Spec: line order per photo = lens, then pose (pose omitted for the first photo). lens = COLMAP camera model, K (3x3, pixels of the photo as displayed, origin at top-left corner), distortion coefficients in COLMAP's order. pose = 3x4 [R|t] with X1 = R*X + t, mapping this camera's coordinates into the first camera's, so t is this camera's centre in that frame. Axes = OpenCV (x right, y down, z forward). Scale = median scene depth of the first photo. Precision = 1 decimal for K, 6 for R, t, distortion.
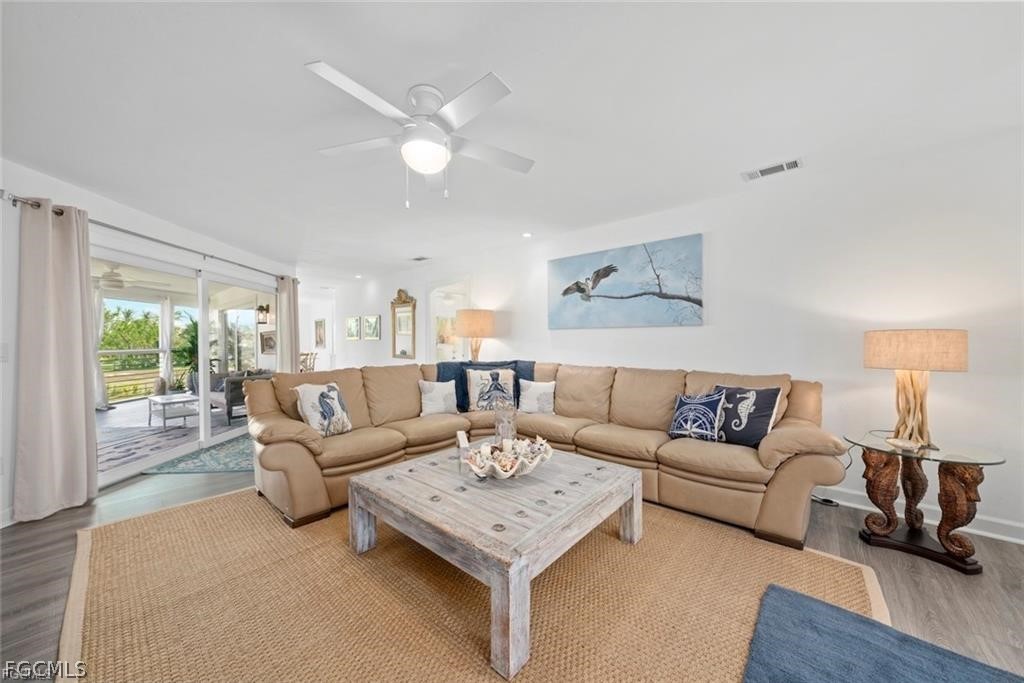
lens RADIAL K [[359.6, 0, 511.5], [0, 359.6, 343.2], [0, 0, 1]] dist [-0.000773, -0.000182]
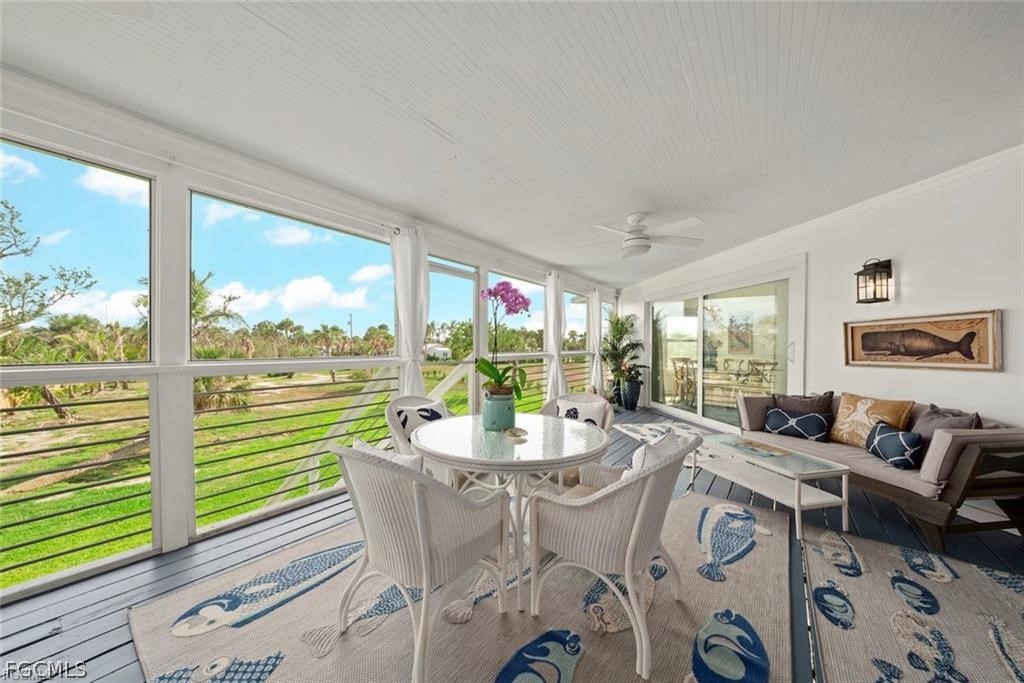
lens RADIAL K [[346.8, 0, 507.1], [0, 346.8, 350.6], [0, 0, 1]] dist [-0.002530, 0.000864]
pose [[0.748658, 0.016586, -0.662748, -1.325508], [-0.011602, 0.999862, 0.011916, 0.017317], [0.662854, -0.001232, 0.748747, 0.601220]]
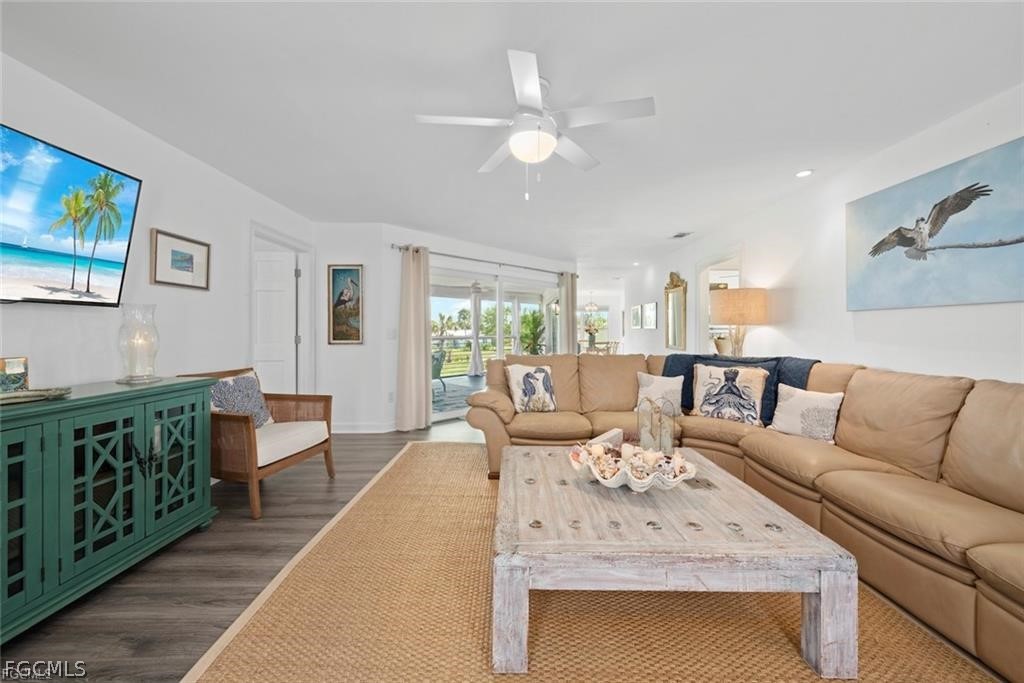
lens RADIAL K [[385.5, 0, 508.1], [0, 385.5, 332.3], [0, 0, 1]] dist [-0.001688, 0.000138]
pose [[0.645127, 0.008006, -0.764034, 0.274774], [-0.011454, 0.999934, 0.000806, 0.005845], [0.763990, 0.008231, 0.645176, 0.119103]]
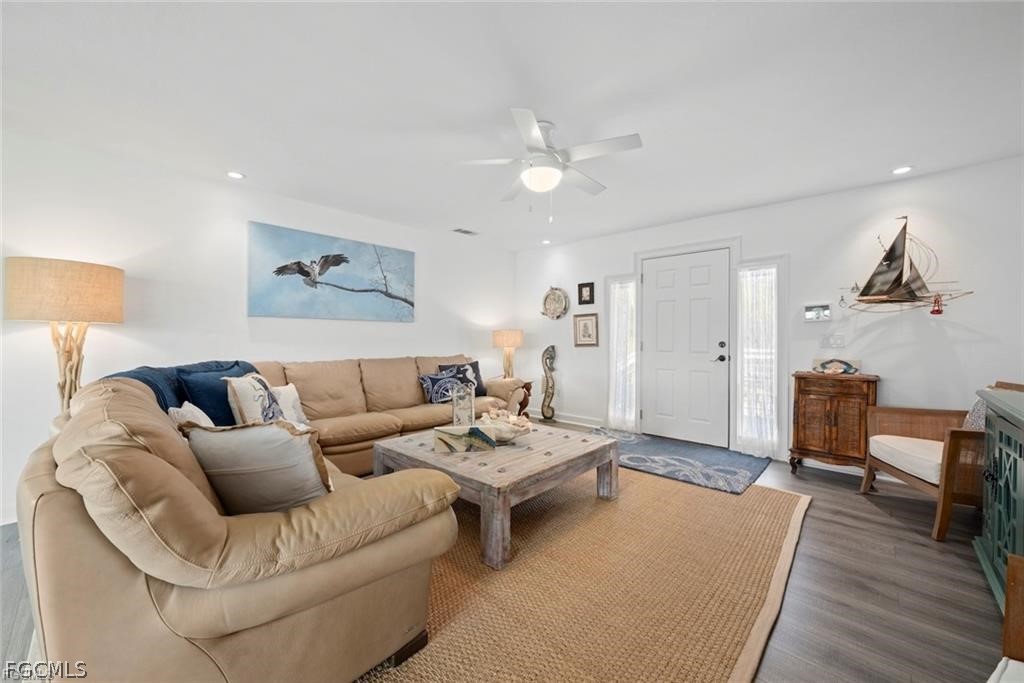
lens RADIAL K [[401.8, 0, 509.6], [0, 401.8, 334.9], [0, 0, 1]] dist [0.007362, 0.000735]
pose [[0.029839, 0.008163, 0.999521, -0.802291], [0.002715, 0.999962, -0.008248, 0.008680], [-0.999551, 0.002960, 0.029816, 0.527557]]
